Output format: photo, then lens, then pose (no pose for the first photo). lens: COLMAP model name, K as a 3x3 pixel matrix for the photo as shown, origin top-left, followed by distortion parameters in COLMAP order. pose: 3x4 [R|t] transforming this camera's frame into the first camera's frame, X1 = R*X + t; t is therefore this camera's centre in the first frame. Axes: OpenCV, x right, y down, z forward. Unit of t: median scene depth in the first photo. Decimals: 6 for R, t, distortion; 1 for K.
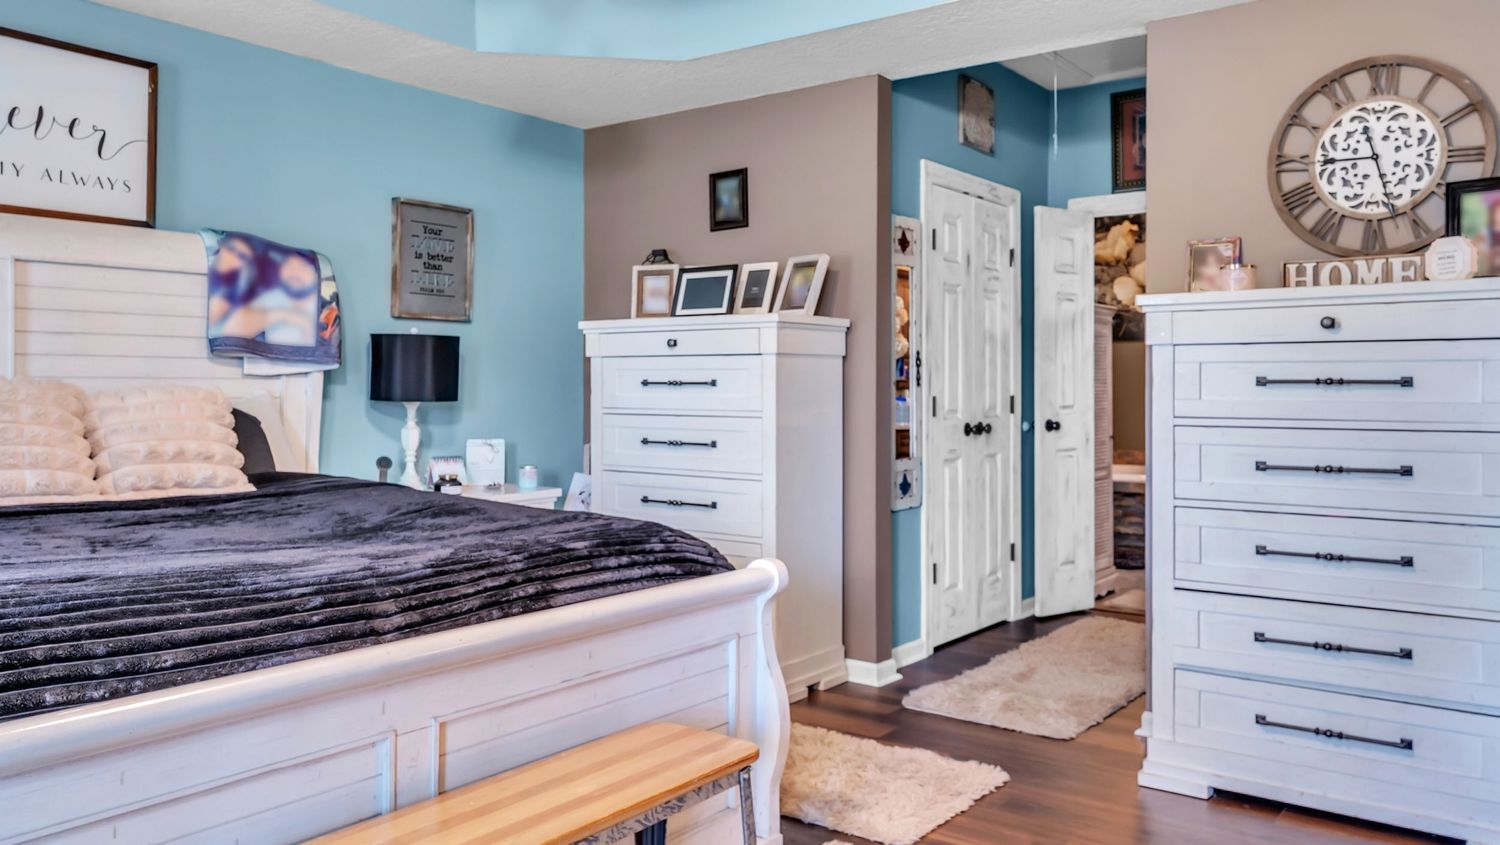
lens RADIAL K [[1121.3, 0, 752.9], [0, 1121.3, 409.8], [0, 0, 1]] dist [0.003239, -0.001327]
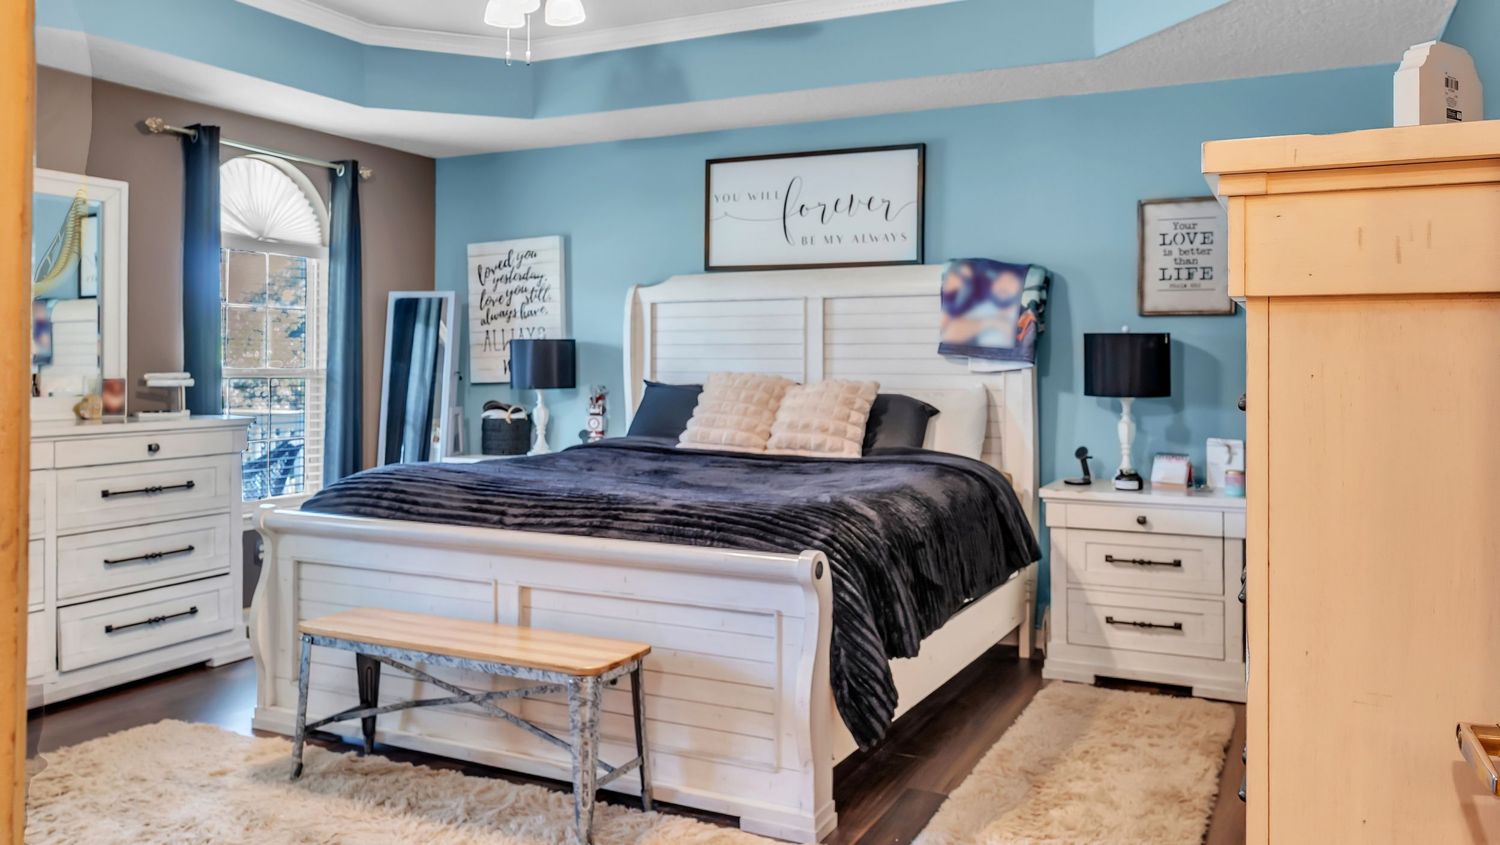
lens RADIAL K [[1070.3, 0, 752.1], [0, 1070.3, 379.6], [0, 0, 1]] dist [0.002406, 0.000304]
pose [[0.207421, 0.003540, -0.978245, 0.671359], [-0.028290, 0.999597, -0.002381, -0.012571], [0.977843, 0.028168, 0.207437, 0.517487]]
